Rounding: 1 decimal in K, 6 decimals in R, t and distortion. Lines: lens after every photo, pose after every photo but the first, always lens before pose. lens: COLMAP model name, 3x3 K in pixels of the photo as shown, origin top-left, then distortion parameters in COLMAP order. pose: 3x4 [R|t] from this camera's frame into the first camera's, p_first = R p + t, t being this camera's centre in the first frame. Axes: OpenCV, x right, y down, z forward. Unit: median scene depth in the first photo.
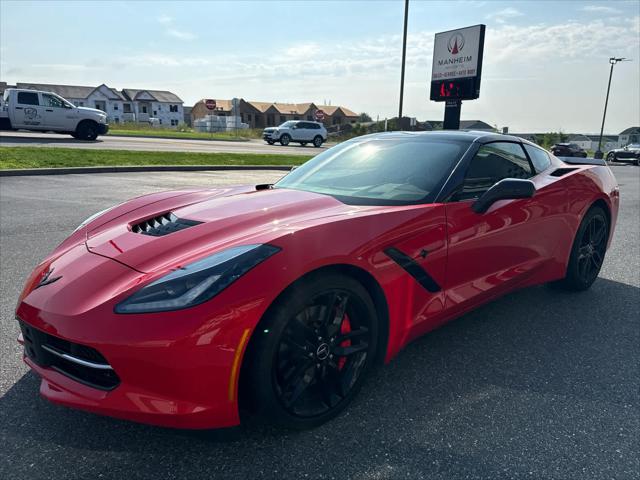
lens RADIAL K [[457.2, 0, 321.7], [0, 457.2, 242.8], [0, 0, 1]] dist [0.038491, -0.044430]
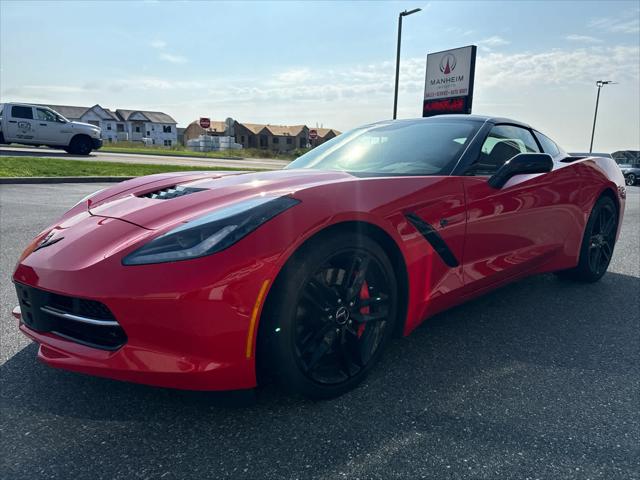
lens RADIAL K [[457.2, 0, 321.1], [0, 457.2, 242.2], [0, 0, 1]] dist [0.038491, -0.044430]
pose [[0.999854, 0.002131, 0.016930, -0.029525], [-0.001306, 0.998821, -0.048537, 0.068496], [-0.017014, 0.048508, 0.998678, 0.028500]]
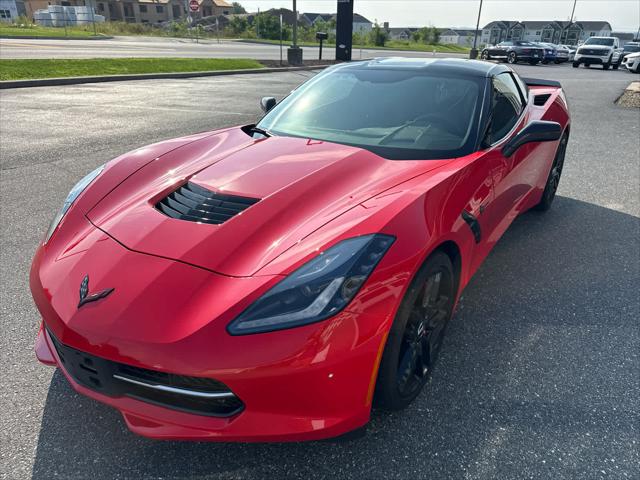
lens RADIAL K [[457.2, 0, 325.4], [0, 457.2, 243.1], [0, 0, 1]] dist [0.038491, -0.044430]
pose [[0.964997, -0.109914, 0.238116, -0.209663], [0.058805, 0.975504, 0.211977, -0.083347], [-0.255582, -0.190554, 0.947822, 0.083018]]
